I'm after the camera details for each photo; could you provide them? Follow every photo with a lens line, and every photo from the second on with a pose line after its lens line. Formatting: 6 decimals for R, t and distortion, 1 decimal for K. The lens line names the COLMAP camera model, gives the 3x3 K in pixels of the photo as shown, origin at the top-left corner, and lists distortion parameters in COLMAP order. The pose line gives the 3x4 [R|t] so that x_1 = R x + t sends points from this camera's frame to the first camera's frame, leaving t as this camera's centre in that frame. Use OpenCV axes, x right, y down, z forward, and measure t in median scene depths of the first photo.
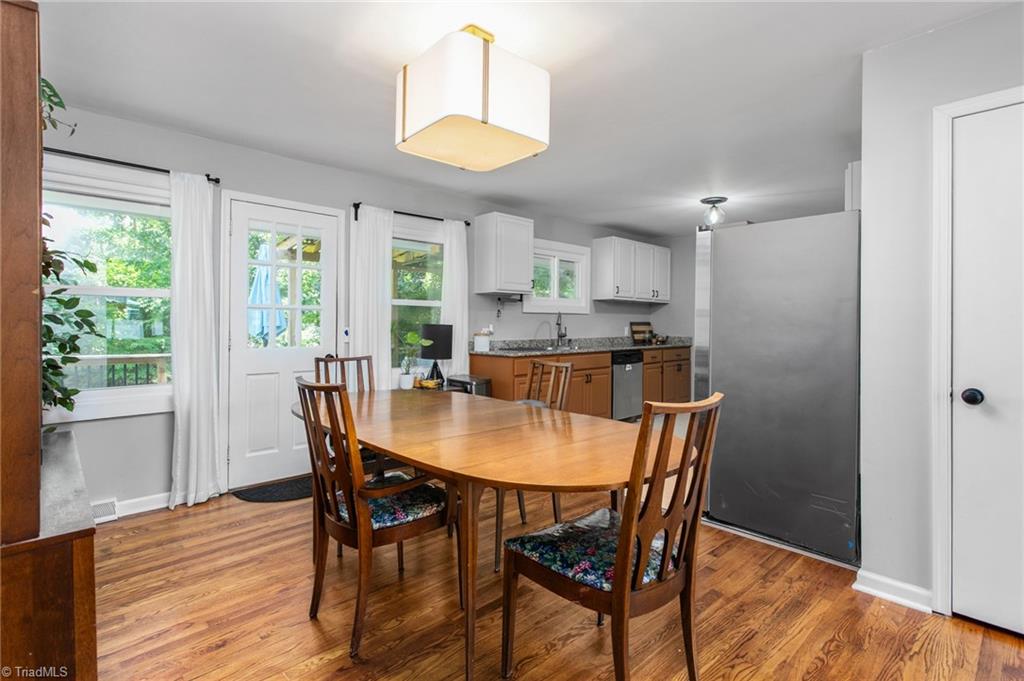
lens RADIAL K [[490.5, 0, 514.4], [0, 490.5, 330.7], [0, 0, 1]] dist [-0.003865, -0.000026]
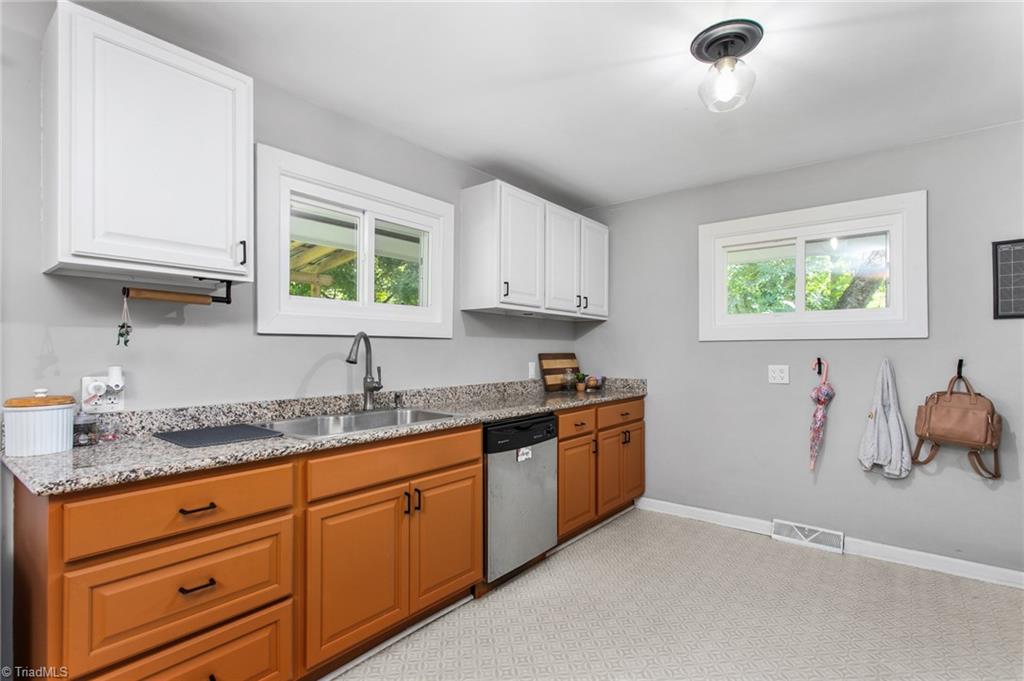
lens RADIAL K [[490.5, 0, 512.1], [0, 490.5, 347.5], [0, 0, 1]] dist [-0.003865, -0.000026]
pose [[0.991921, 0.002917, 0.126821, 0.146430], [-0.000861, 0.999867, -0.016266, -0.016082], [-0.126852, 0.016026, 0.991792, 0.491708]]
